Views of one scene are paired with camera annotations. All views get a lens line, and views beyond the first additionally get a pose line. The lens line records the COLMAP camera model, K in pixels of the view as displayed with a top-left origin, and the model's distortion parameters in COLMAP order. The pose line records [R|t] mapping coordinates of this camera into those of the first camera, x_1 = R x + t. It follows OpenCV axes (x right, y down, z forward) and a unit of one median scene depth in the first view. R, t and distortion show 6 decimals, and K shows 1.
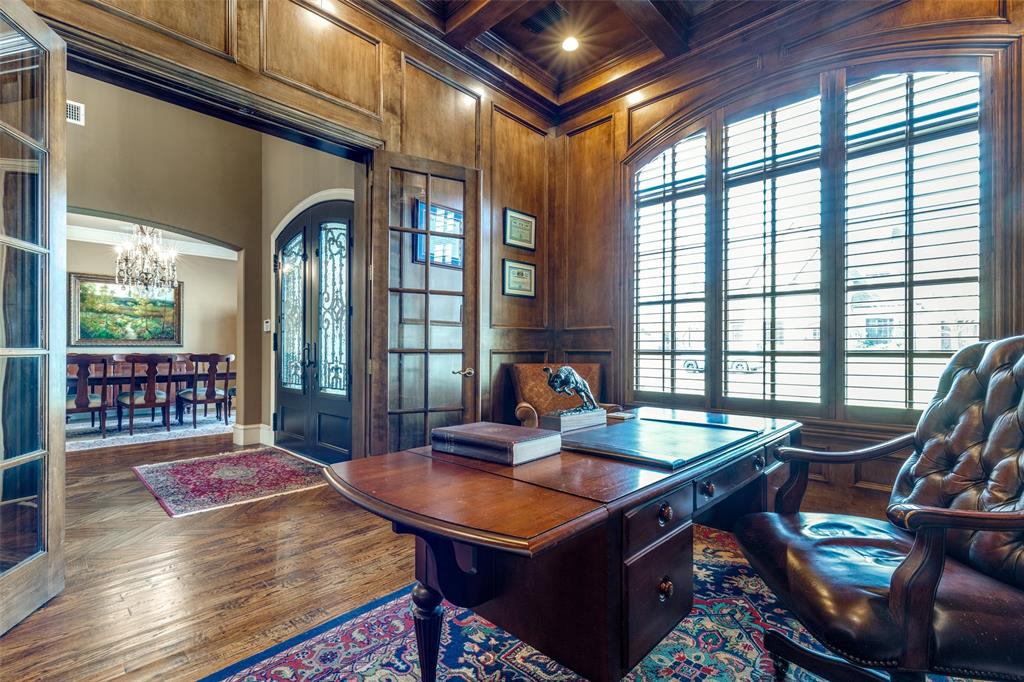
lens RADIAL K [[466.6, 0, 520.9], [0, 466.6, 343.8], [0, 0, 1]] dist [0.000136, -0.000009]
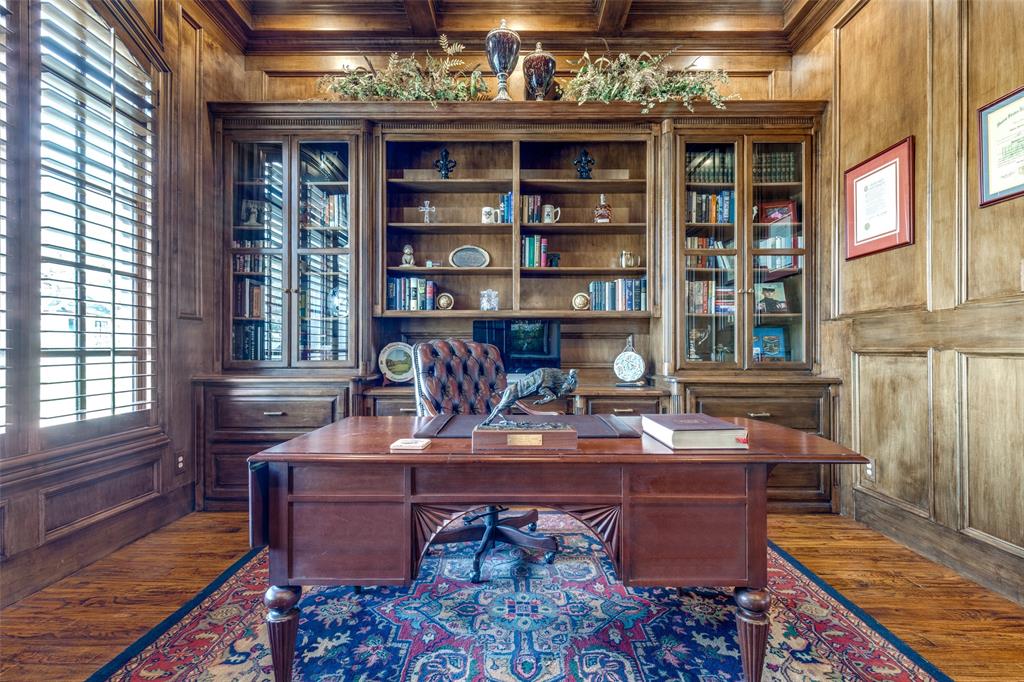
lens RADIAL K [[466.6, 0, 520.5], [0, 466.6, 350.8], [0, 0, 1]] dist [0.000136, -0.000009]
pose [[-0.686410, 0.005435, 0.727195, -0.345457], [-0.001922, 0.999955, -0.009288, 0.030230], [-0.727212, -0.007774, -0.686369, 1.222504]]
